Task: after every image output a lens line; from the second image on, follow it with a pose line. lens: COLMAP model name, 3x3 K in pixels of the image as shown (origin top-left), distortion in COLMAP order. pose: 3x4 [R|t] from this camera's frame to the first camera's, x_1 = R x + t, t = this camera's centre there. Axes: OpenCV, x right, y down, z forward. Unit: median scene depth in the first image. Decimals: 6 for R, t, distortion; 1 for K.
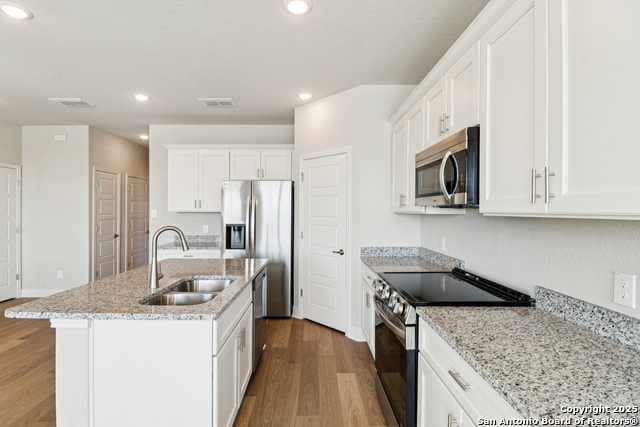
lens RADIAL K [[302.8, 0, 314.4], [0, 302.8, 204.3], [0, 0, 1]] dist [0.003956, -0.014733]
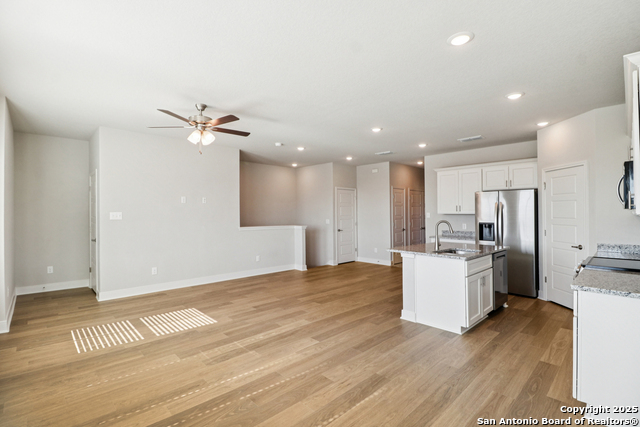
lens RADIAL K [[302.8, 0, 314.4], [0, 302.8, 204.3], [0, 0, 1]] dist [0.003956, -0.014733]
pose [[0.686512, -0.019728, -0.726850, 0.193565], [0.011268, 0.999800, -0.016493, -0.004799], [0.727031, 0.003133, 0.686598, -0.490153]]
